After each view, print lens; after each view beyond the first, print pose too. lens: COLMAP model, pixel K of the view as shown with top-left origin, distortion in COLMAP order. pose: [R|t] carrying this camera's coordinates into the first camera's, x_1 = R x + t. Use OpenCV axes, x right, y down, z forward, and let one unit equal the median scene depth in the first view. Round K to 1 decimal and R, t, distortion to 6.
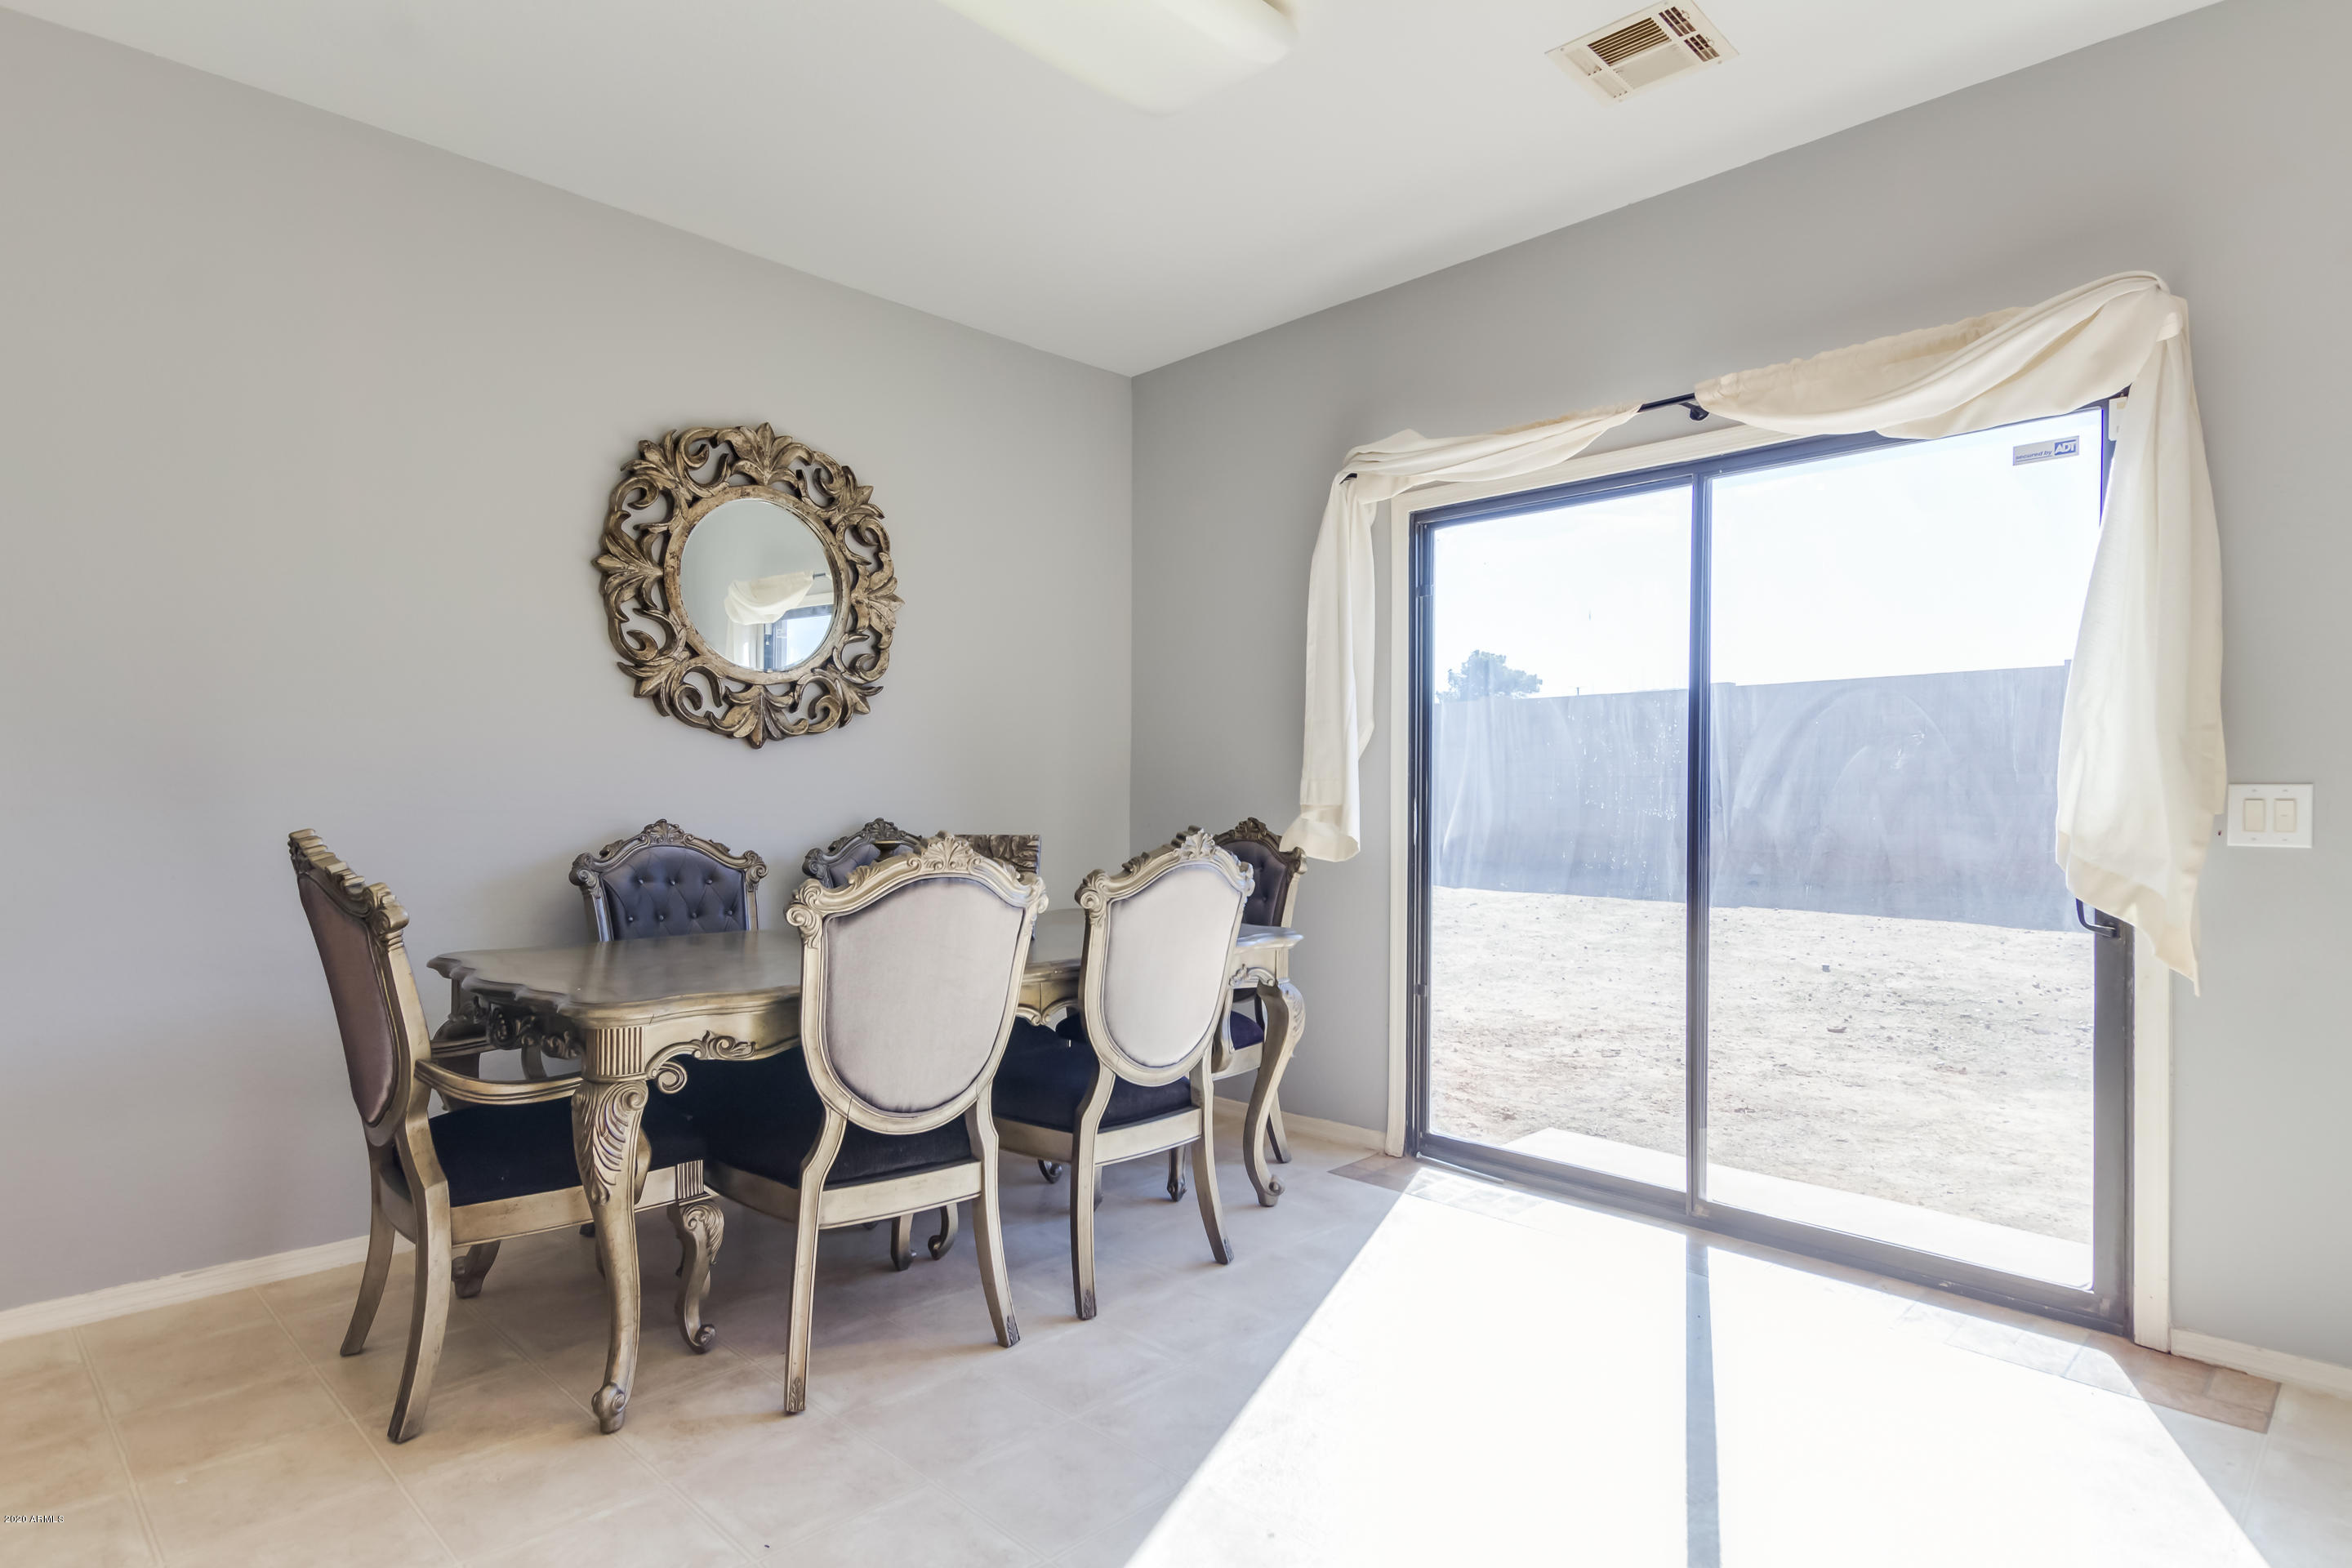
lens RADIAL K [[1262.1, 0, 1176.9], [0, 1262.1, 807.9], [0, 0, 1]] dist [0.029626, -0.007894]
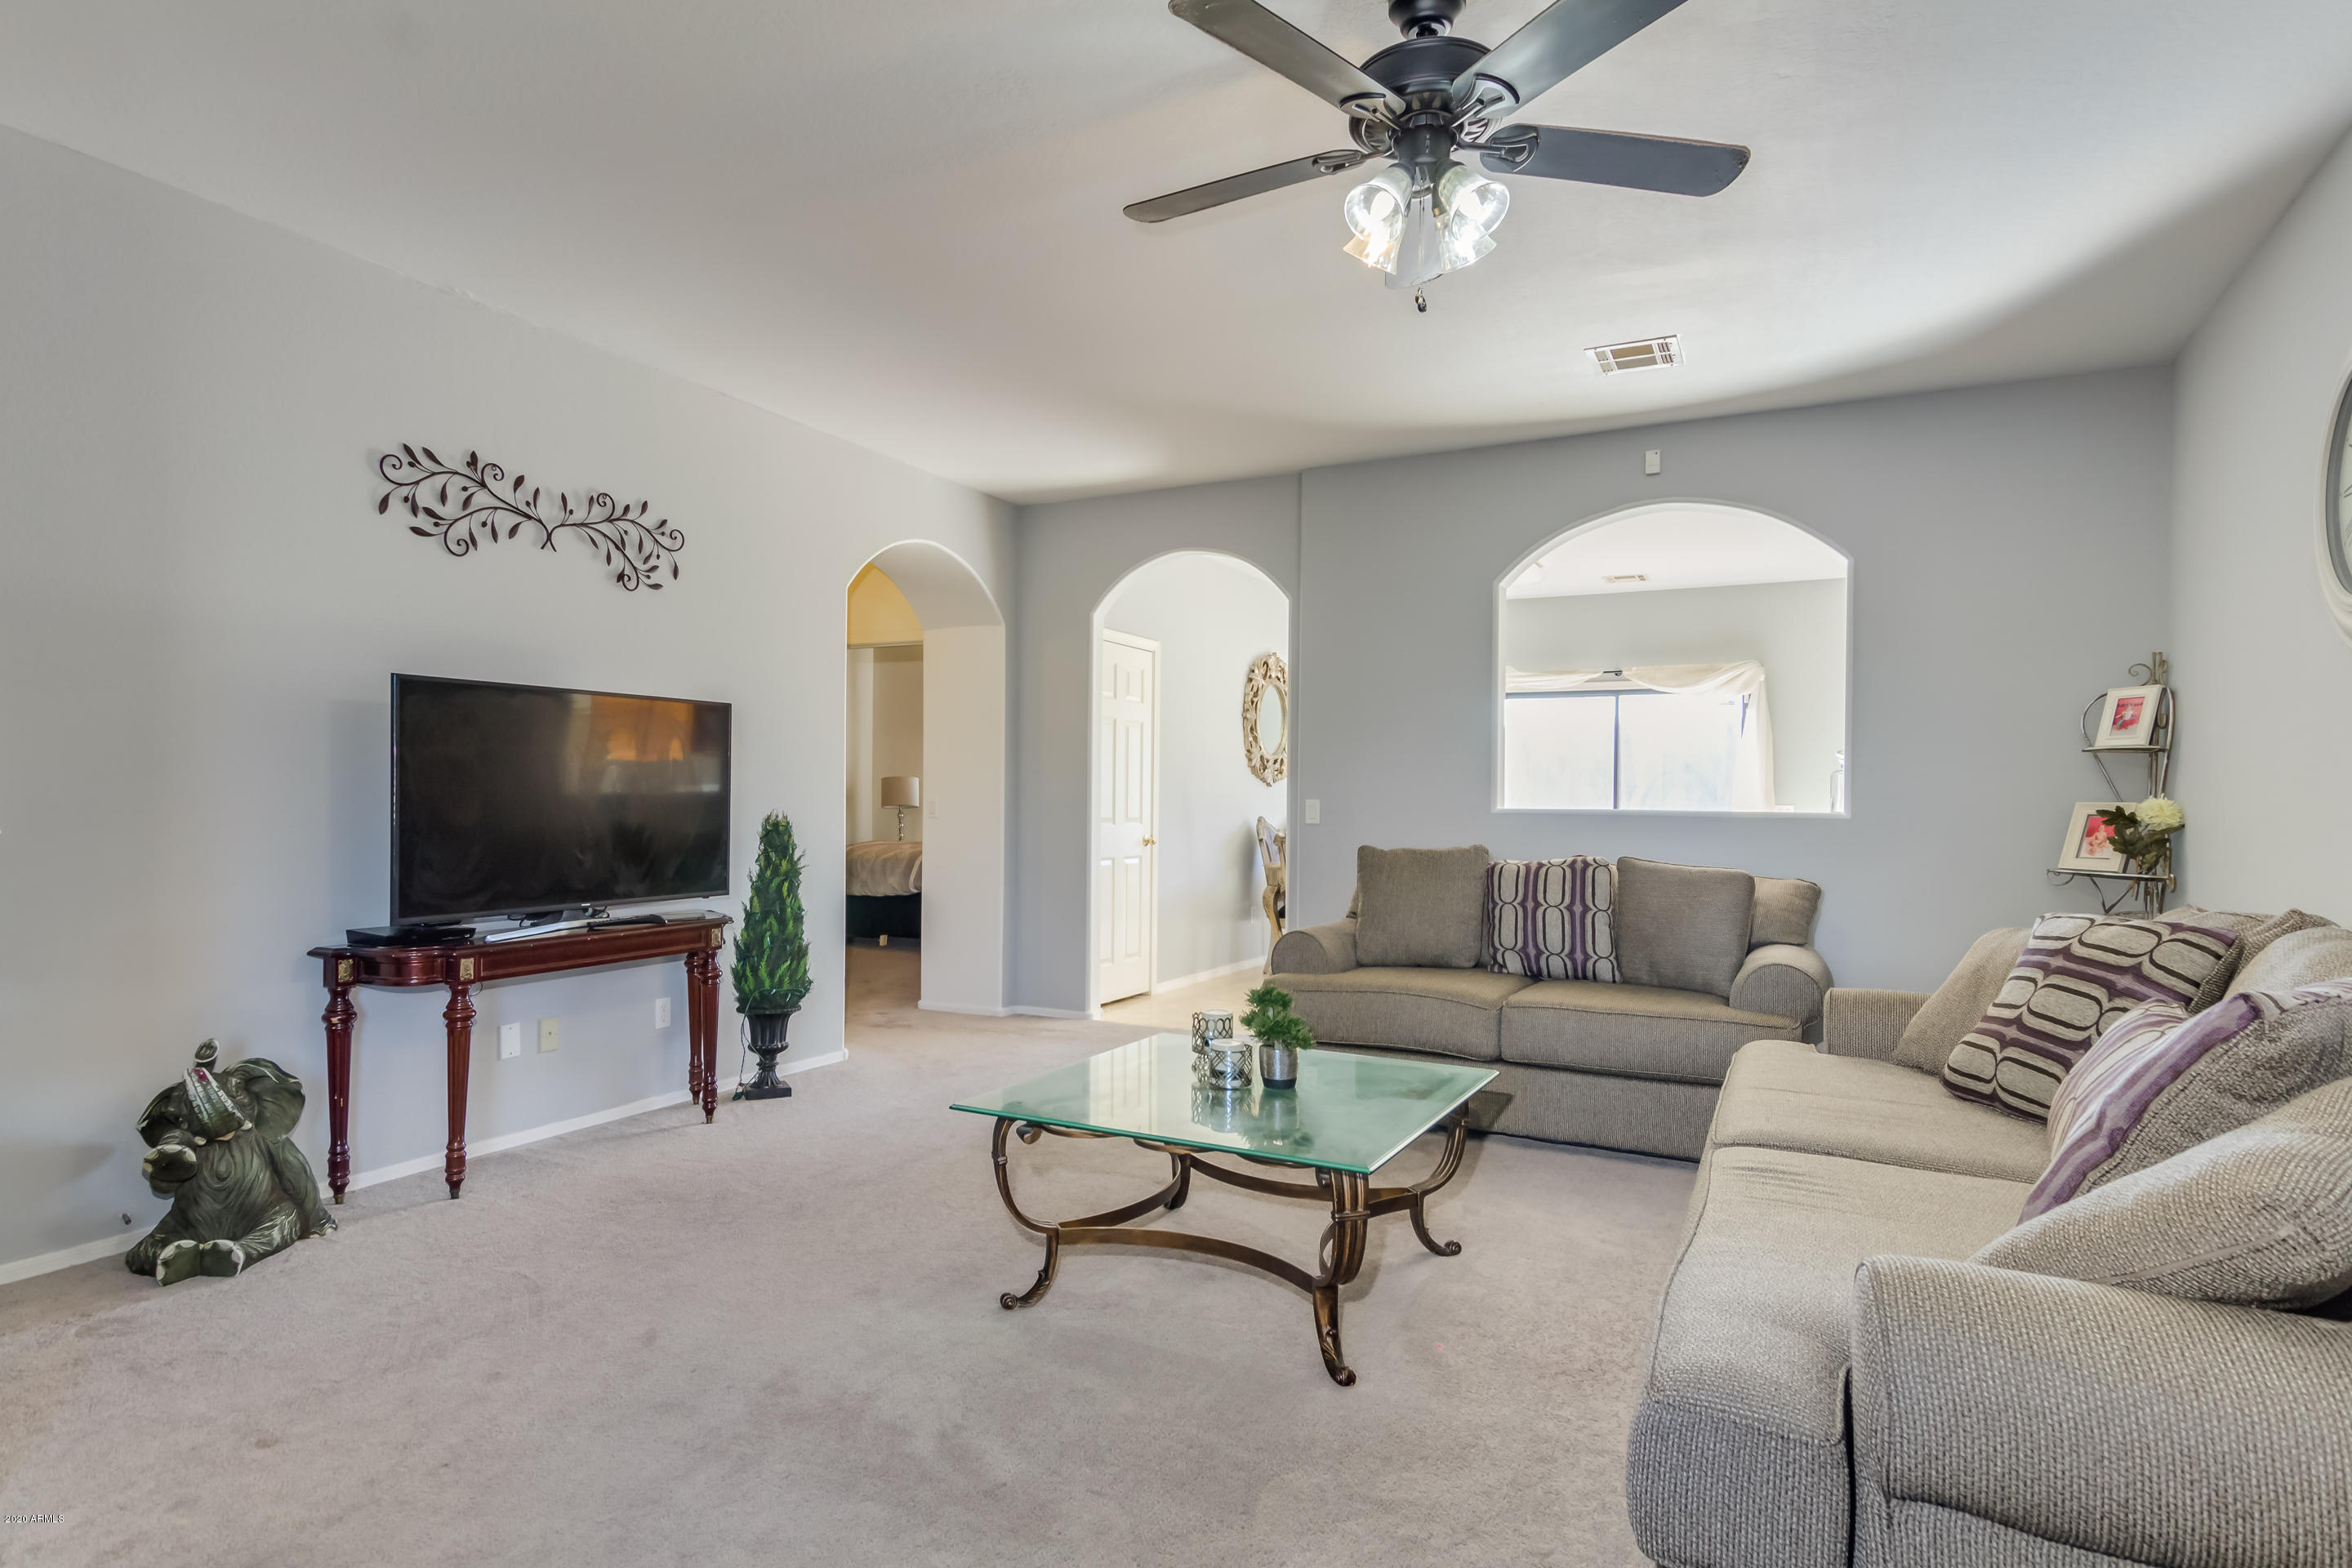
lens RADIAL K [[1262.1, 0, 1181.8], [0, 1262.1, 797.7], [0, 0, 1]] dist [0.029626, -0.007894]
pose [[0.949351, -0.005142, 0.314175, -1.828392], [0.010906, 0.999803, -0.016592, 0.010624], [-0.314027, 0.019178, 0.949220, -1.804686]]
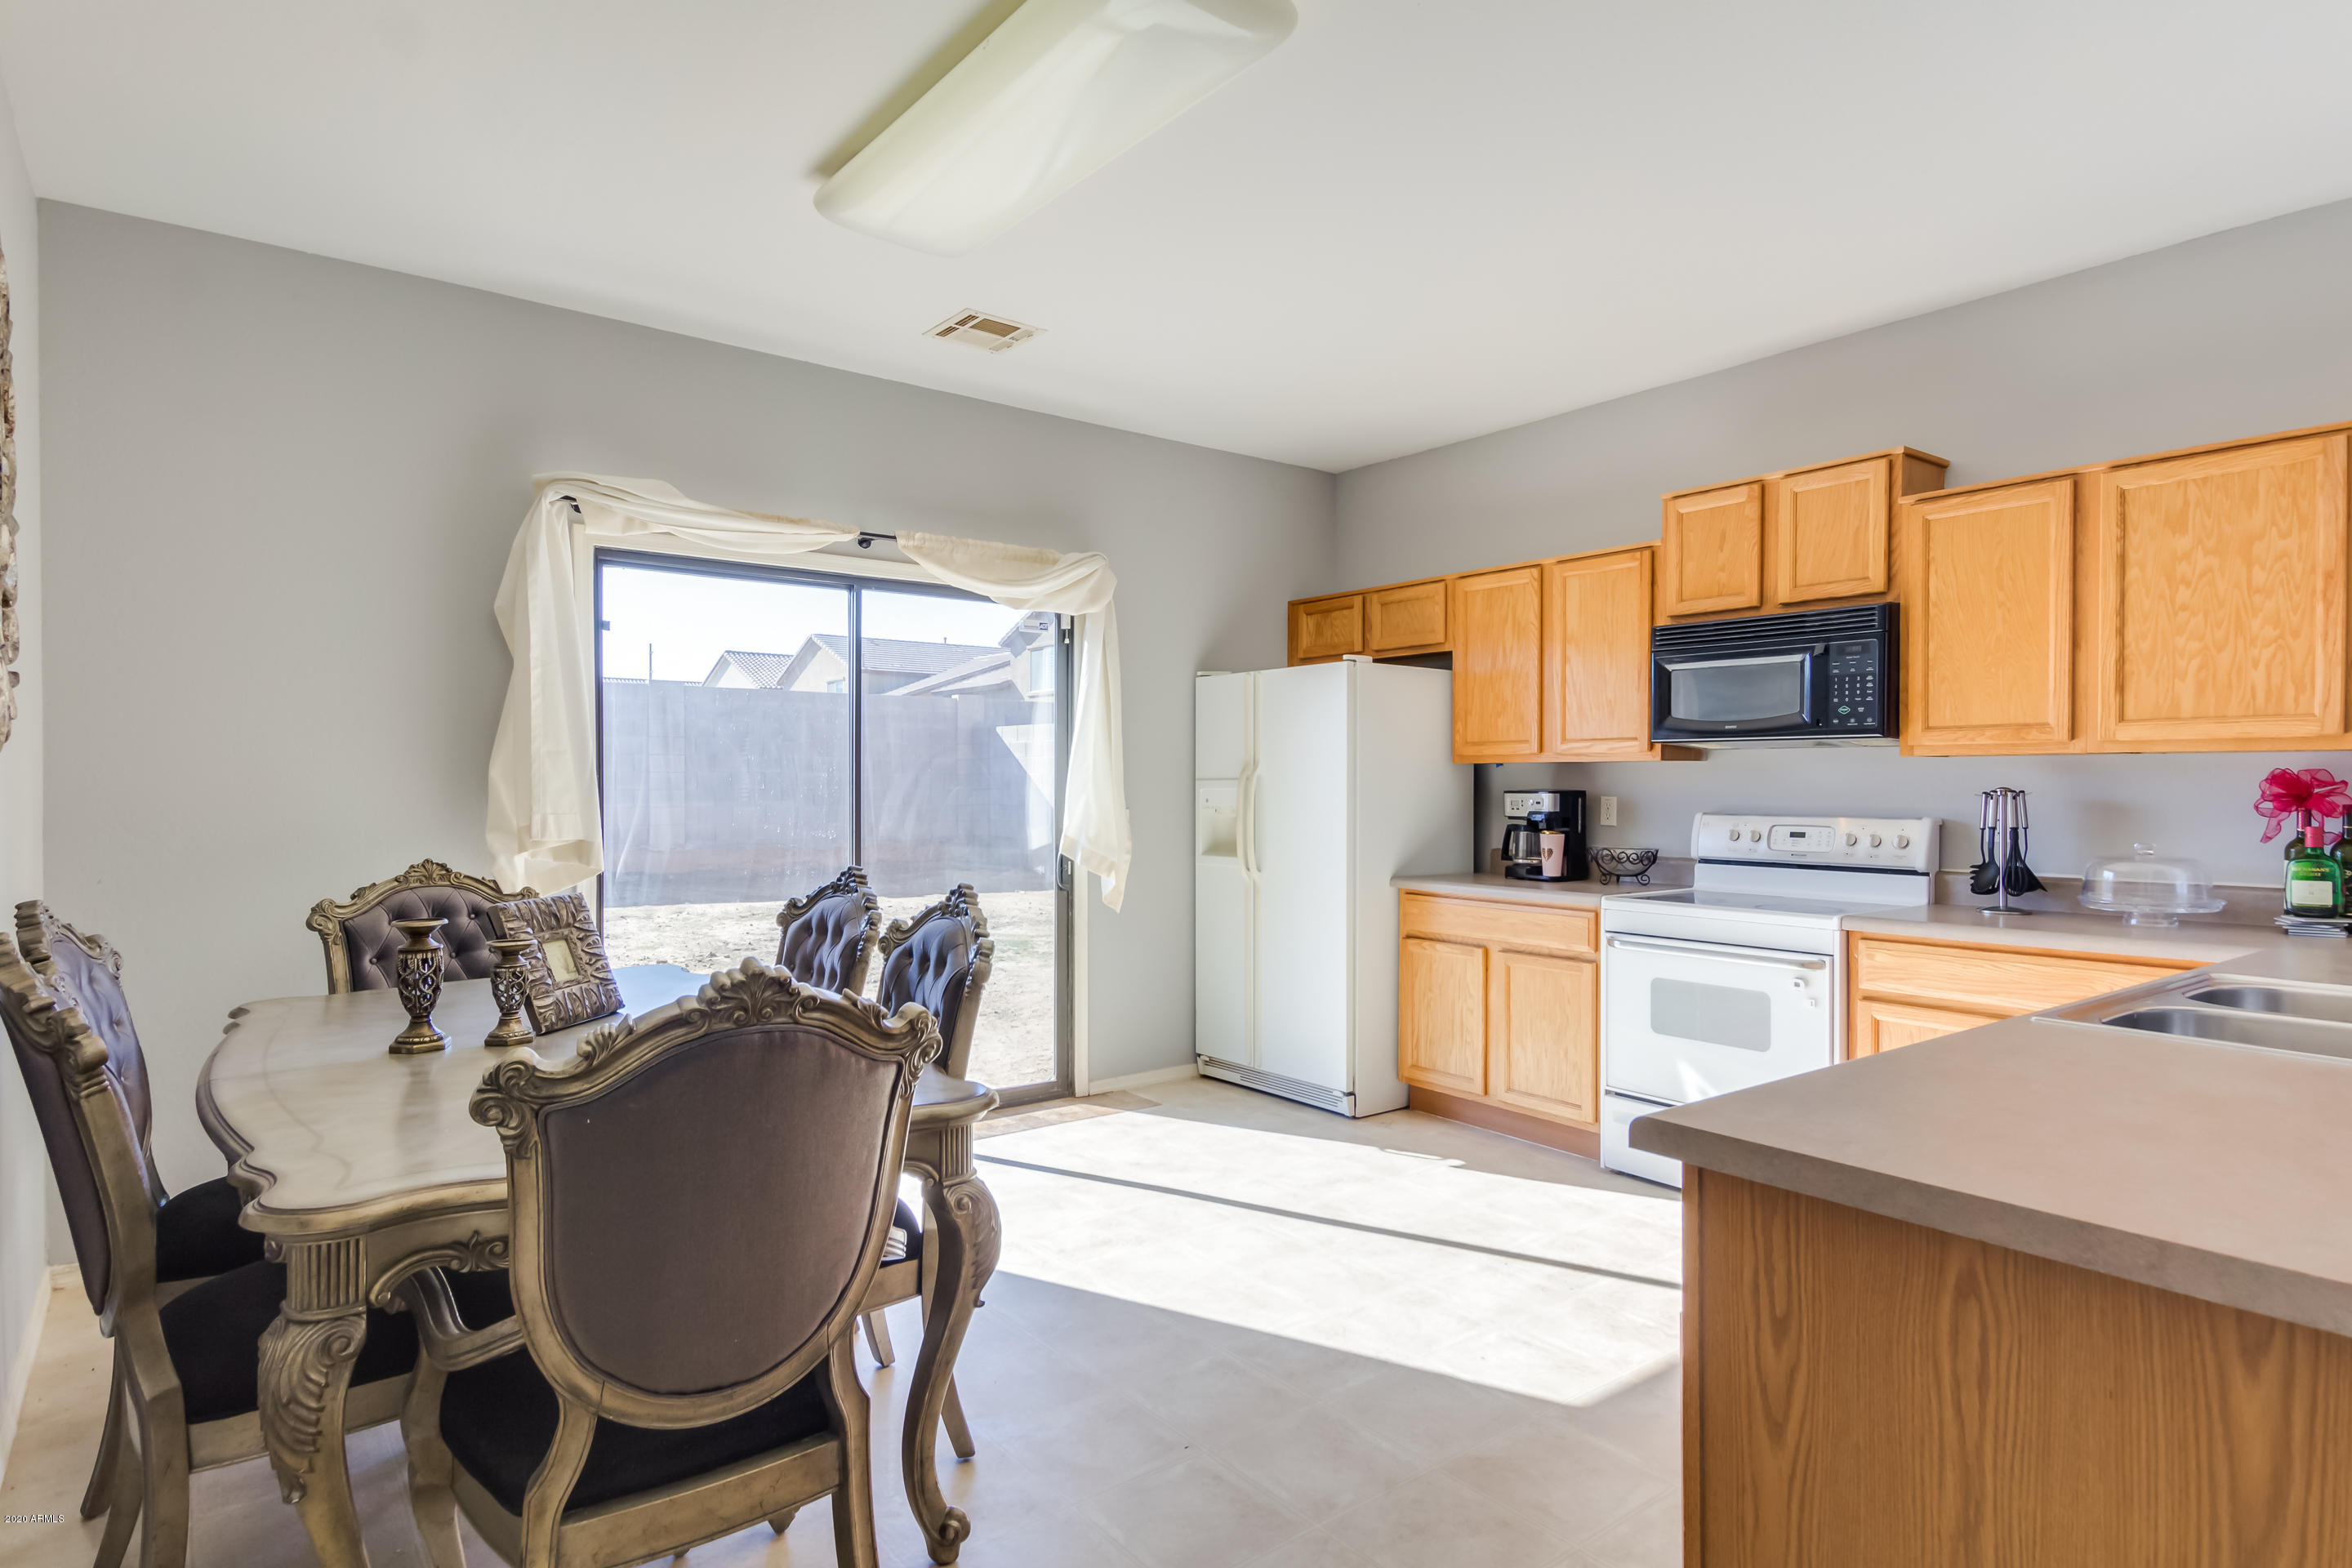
lens RADIAL K [[1262.1, 0, 1175.5], [0, 1262.1, 789.3], [0, 0, 1]] dist [0.029626, -0.007894]
pose [[0.141601, -0.007751, 0.989893, -1.152257], [0.005088, 0.999962, 0.007102, -0.062839], [-0.989911, 0.004031, 0.141635, 0.593670]]
